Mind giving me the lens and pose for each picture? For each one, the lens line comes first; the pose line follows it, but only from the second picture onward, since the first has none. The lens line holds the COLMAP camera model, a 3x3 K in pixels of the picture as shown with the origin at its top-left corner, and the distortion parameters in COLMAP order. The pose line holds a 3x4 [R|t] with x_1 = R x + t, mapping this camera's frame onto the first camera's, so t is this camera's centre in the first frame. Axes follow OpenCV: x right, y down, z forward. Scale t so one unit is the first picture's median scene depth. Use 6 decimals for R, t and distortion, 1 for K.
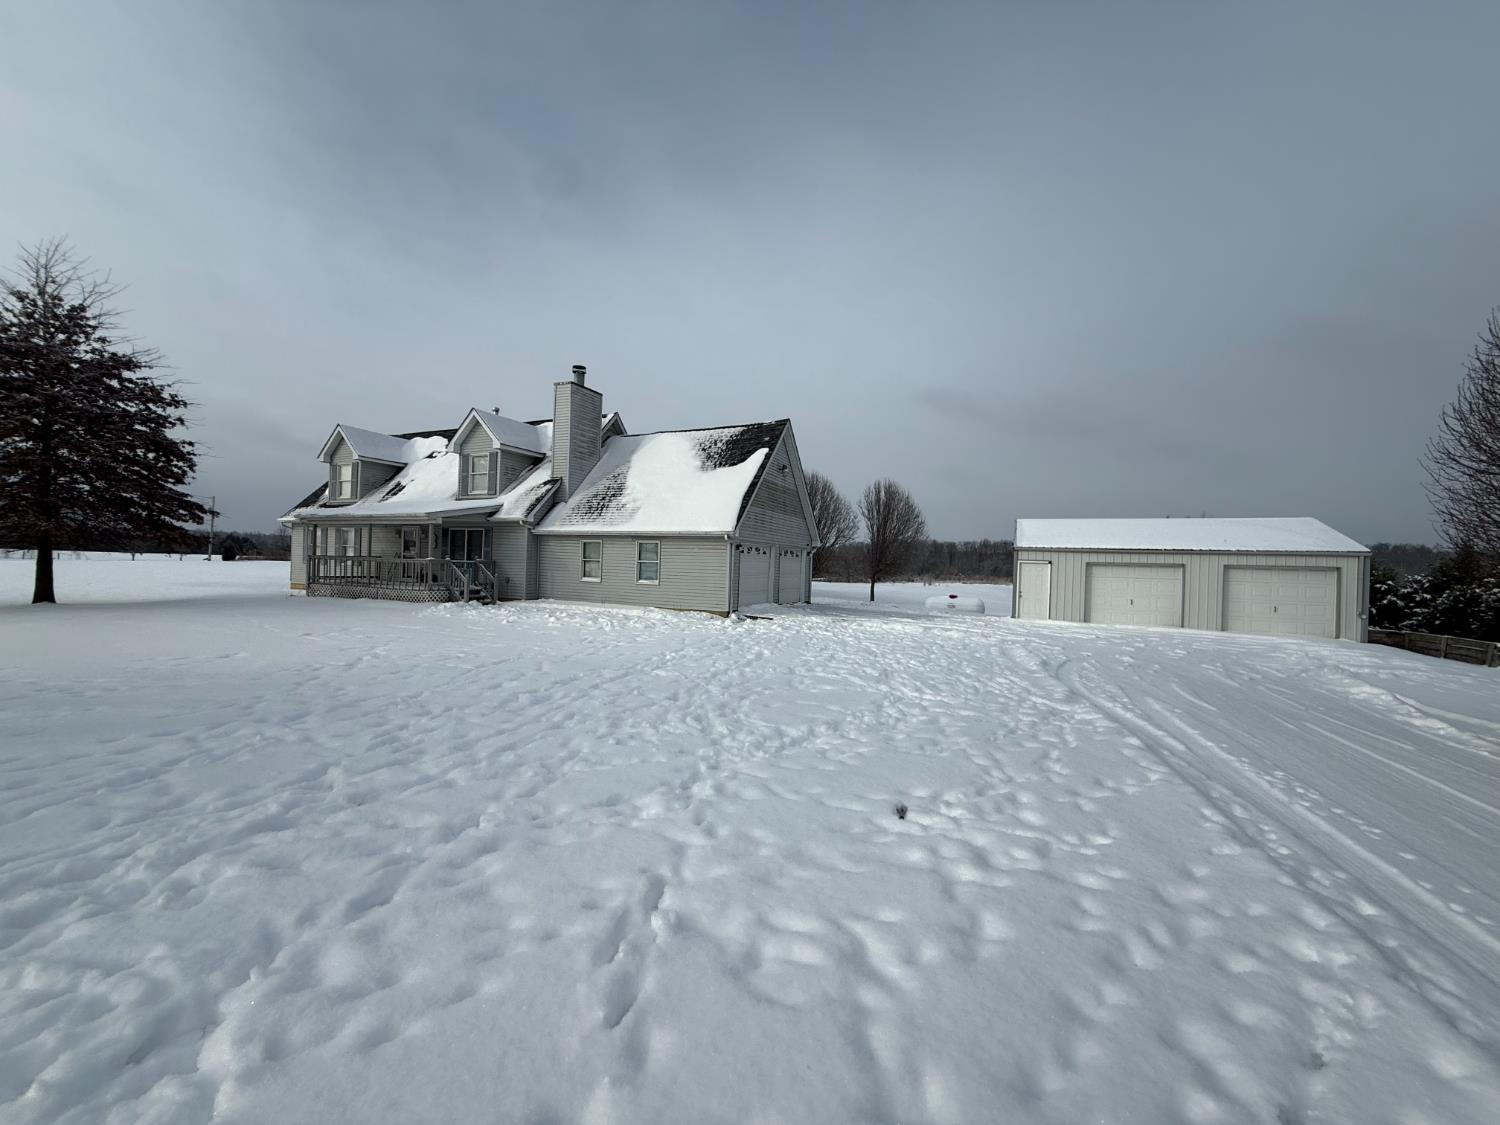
lens RADIAL K [[588.5, 0, 746.6], [0, 588.5, 564.7], [0, 0, 1]] dist [0.002063, 0.001895]
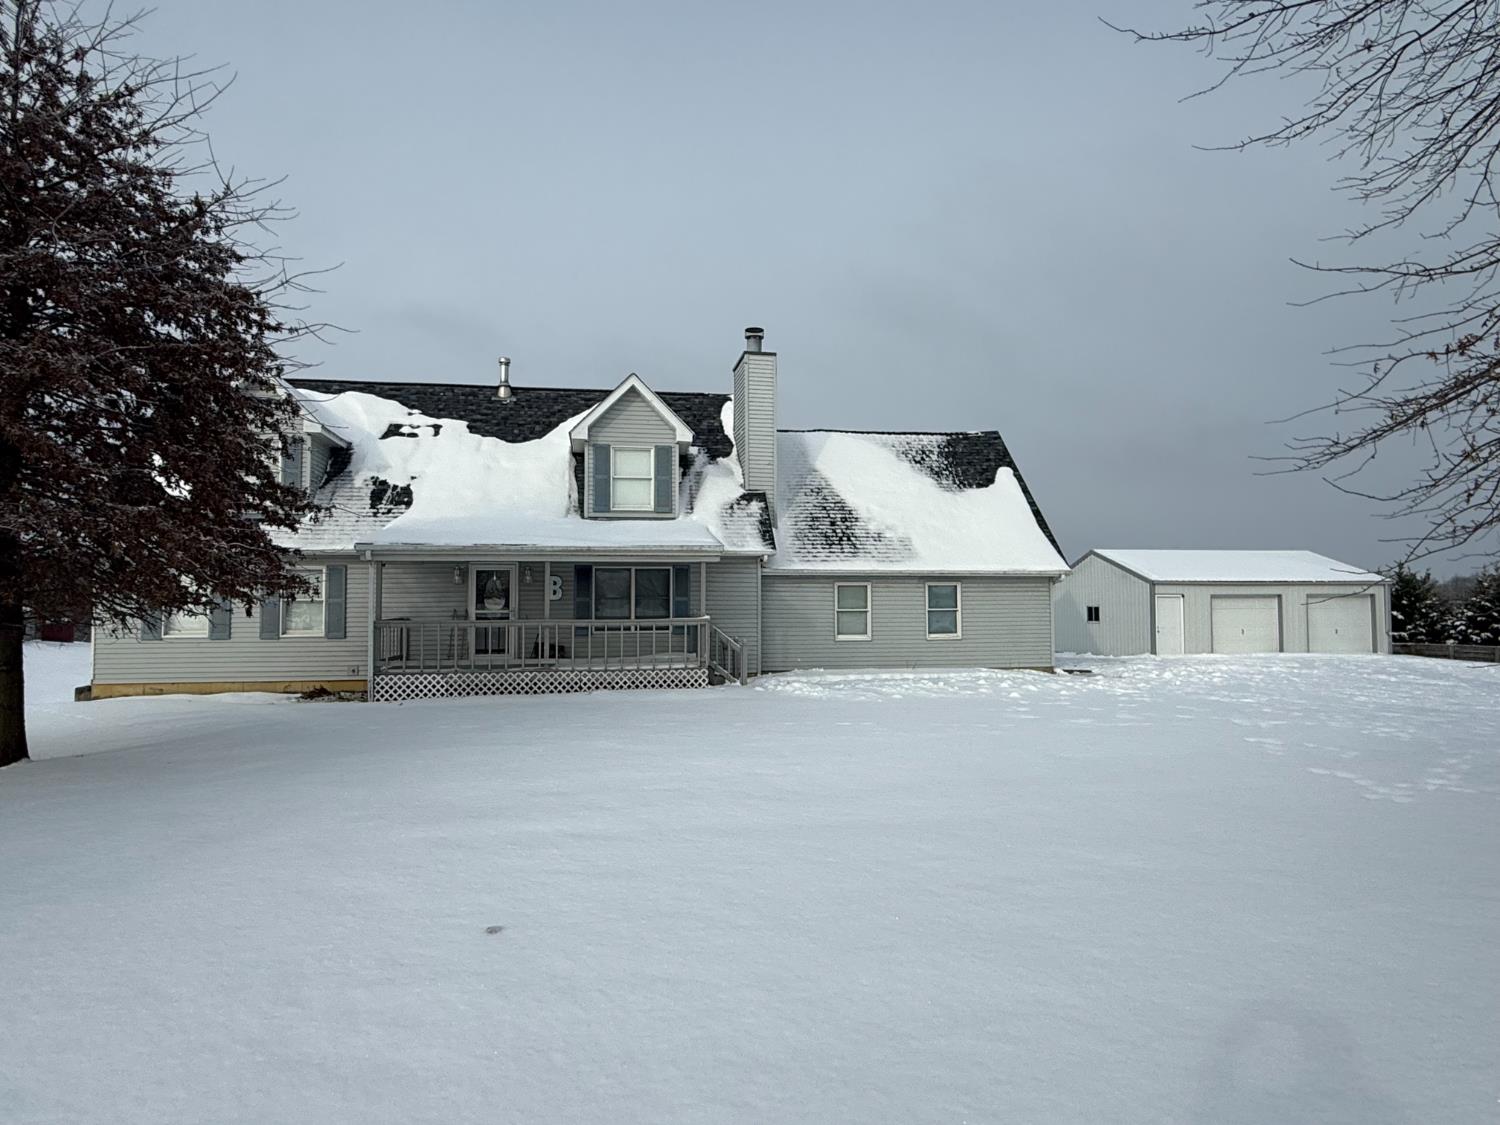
lens RADIAL K [[916.3, 0, 749.5], [0, 916.3, 567.8], [0, 0, 1]] dist [0.008032, 0.001700]
pose [[0.818160, -0.009979, 0.574904, -1.786256], [0.030301, 0.999208, -0.025778, -0.060914], [-0.574191, 0.038511, 0.817815, 0.277231]]
